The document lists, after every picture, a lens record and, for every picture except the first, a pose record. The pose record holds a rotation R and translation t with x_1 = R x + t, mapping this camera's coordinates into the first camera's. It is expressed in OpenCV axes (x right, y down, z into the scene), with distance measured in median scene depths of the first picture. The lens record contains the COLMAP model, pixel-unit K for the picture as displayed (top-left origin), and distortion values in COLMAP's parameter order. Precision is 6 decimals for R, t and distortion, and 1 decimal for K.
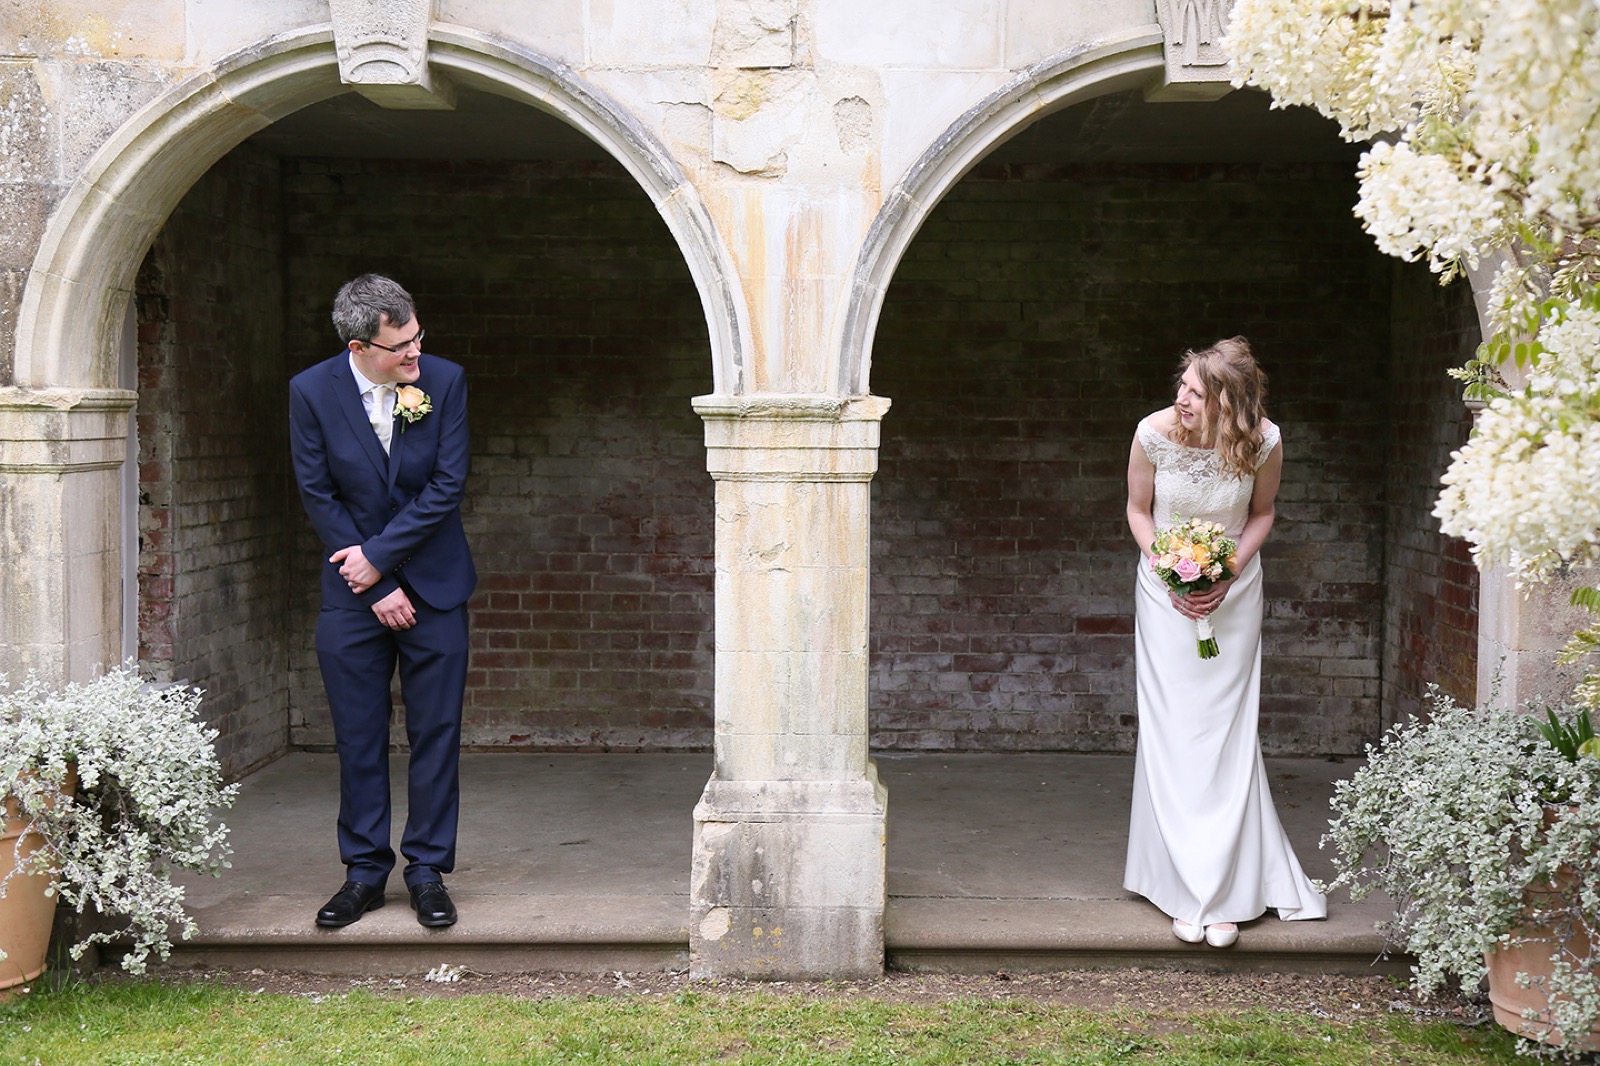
lens RADIAL K [[2300.8, 0, 801.0], [0, 2300.8, 536.9], [0, 0, 1]] dist [0.167009, 0.000000]
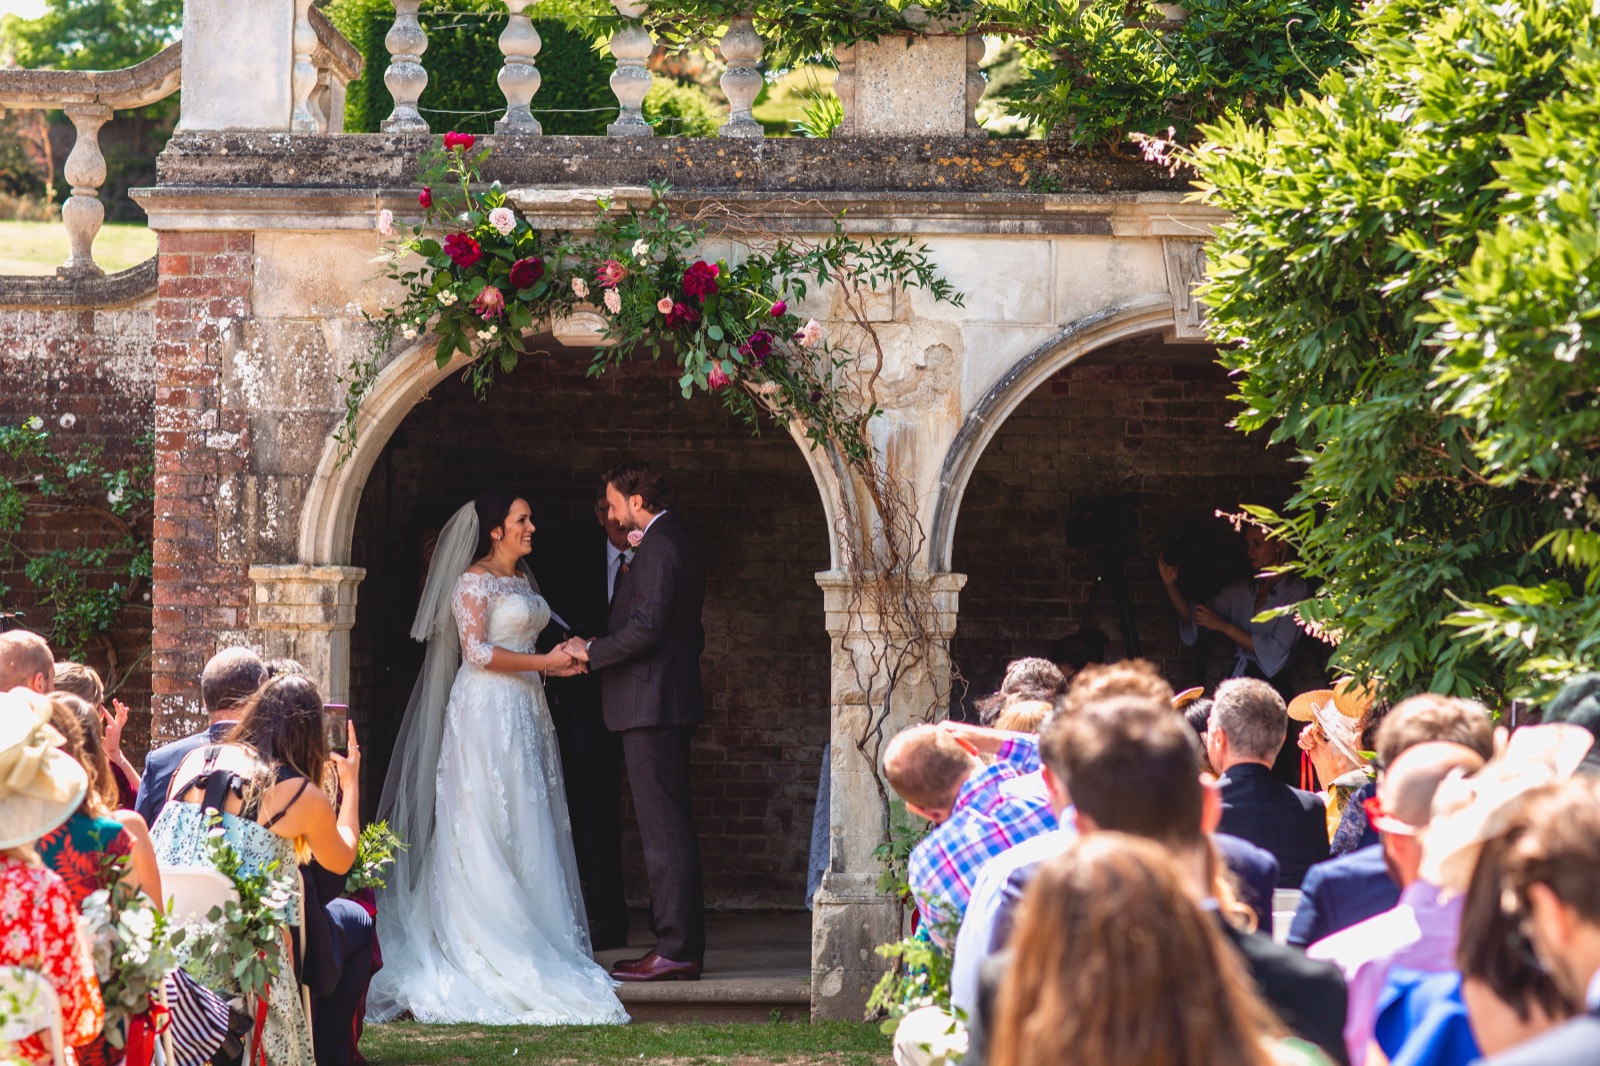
lens RADIAL K [[3903.9, 0, 798.9], [0, 3903.9, 532.8], [0, 0, 1]] dist [-0.026648, 0.000000]
pose [[0.999706, 0.004442, 0.023841, -0.107647], [-0.002512, 0.996760, -0.080392, 0.092426], [-0.024121, 0.080308, 0.996478, -1.173470]]
